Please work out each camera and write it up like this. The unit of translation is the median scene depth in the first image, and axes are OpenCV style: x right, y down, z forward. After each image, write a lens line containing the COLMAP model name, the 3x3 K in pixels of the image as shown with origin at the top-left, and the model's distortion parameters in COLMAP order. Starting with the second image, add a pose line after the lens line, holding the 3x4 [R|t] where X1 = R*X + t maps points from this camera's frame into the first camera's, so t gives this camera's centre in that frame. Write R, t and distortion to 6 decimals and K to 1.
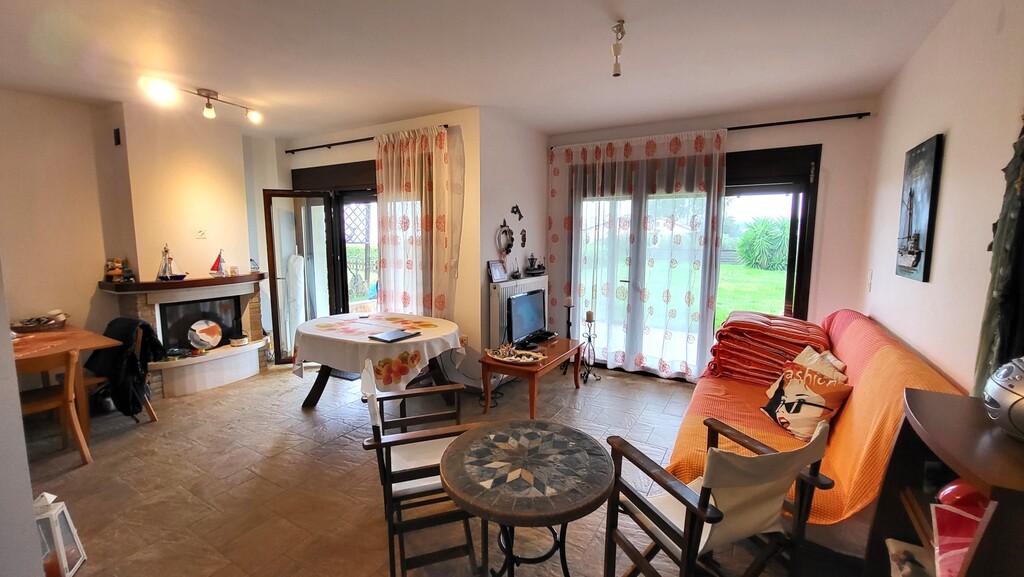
lens RADIAL K [[410.4, 0, 508.0], [0, 410.4, 284.6], [0, 0, 1]] dist [0.001296, -0.000101]
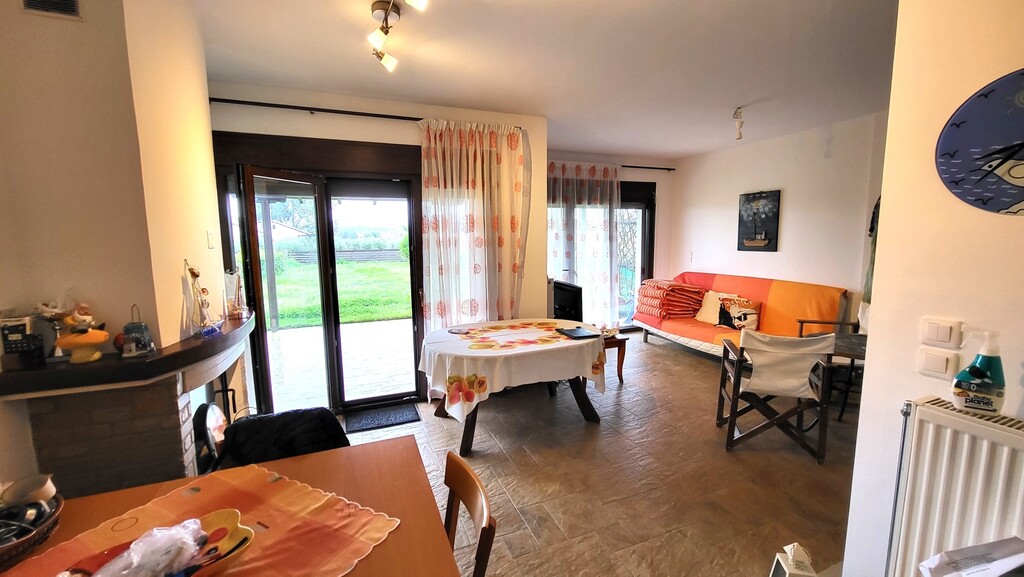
lens RADIAL K [[410.4, 0, 508.0], [0, 410.4, 284.6], [0, 0, 1]] dist [0.001296, -0.000101]
pose [[0.613381, -0.100373, 0.783383, -0.933233], [0.111278, 0.992980, 0.040098, -0.042384], [-0.781908, 0.062578, 0.620245, 0.384654]]
